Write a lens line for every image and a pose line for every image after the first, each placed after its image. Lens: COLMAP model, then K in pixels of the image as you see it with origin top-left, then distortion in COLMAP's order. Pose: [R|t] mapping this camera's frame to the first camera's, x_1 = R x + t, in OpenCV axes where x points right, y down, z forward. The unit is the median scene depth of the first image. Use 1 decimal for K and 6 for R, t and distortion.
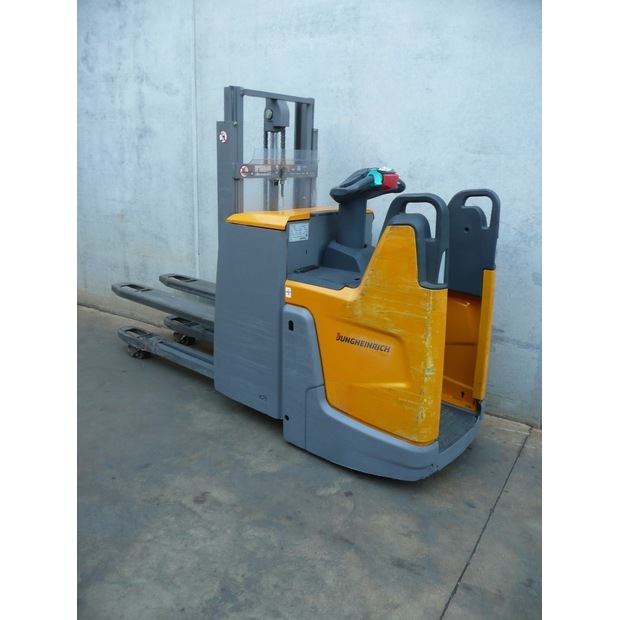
lens RADIAL K [[526.0, 0, 316.5], [0, 526.0, 317.9], [0, 0, 1]] dist [-0.046696, 0.046757]
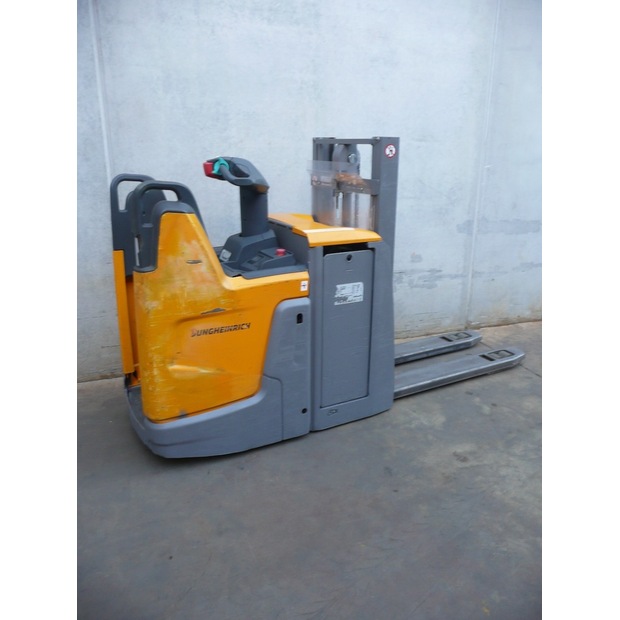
lens RADIAL K [[526.0, 0, 316.5], [0, 526.0, 317.9], [0, 0, 1]] dist [-0.046696, 0.046757]
pose [[0.602687, -0.277233, 0.748271, -0.935436], [0.238968, 0.957379, 0.162233, -0.163041], [-0.761356, 0.081037, 0.643250, 0.384288]]
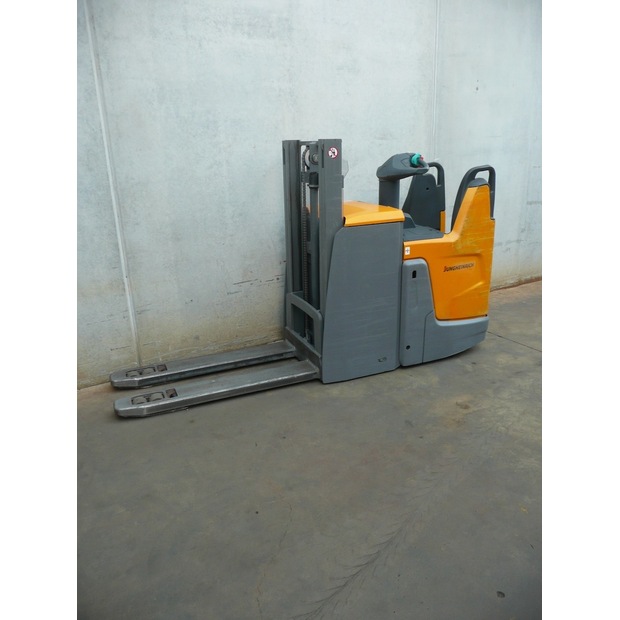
lens RADIAL K [[526.0, 0, 316.5], [0, 526.0, 317.9], [0, 0, 1]] dist [-0.046696, 0.046757]
pose [[0.446342, -0.326684, 0.833100, -1.138747], [0.298052, 0.932096, 0.205819, -0.201728], [-0.843768, 0.156442, 0.513403, 0.470926]]
